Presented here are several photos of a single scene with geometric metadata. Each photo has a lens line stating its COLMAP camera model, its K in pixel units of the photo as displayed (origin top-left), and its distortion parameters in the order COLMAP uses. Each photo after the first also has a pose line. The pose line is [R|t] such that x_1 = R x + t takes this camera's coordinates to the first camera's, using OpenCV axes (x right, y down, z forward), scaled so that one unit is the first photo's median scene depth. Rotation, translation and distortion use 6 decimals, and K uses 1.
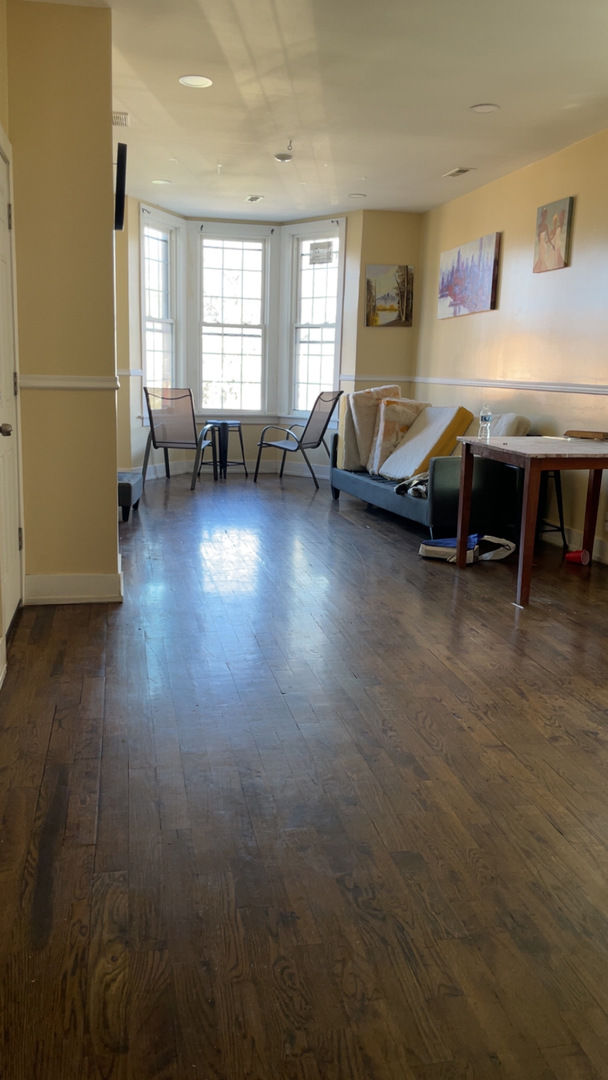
lens RADIAL K [[849.4, 0, 304.0], [0, 849.4, 540.0], [0, 0, 1]] dist [0.130324, -0.295258]
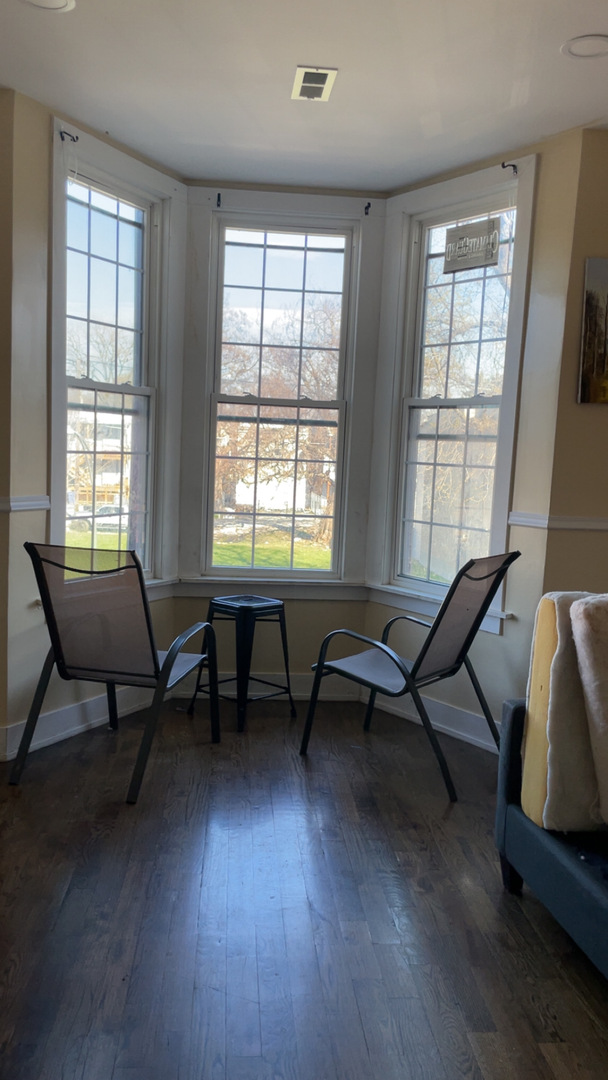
lens RADIAL K [[849.4, 0, 304.0], [0, 849.4, 540.0], [0, 0, 1]] dist [0.130324, -0.295258]
pose [[0.991181, 0.030765, -0.128893, -0.004638], [-0.043373, 0.994418, -0.096186, -0.132835], [0.125215, 0.100928, 0.986983, 0.558266]]
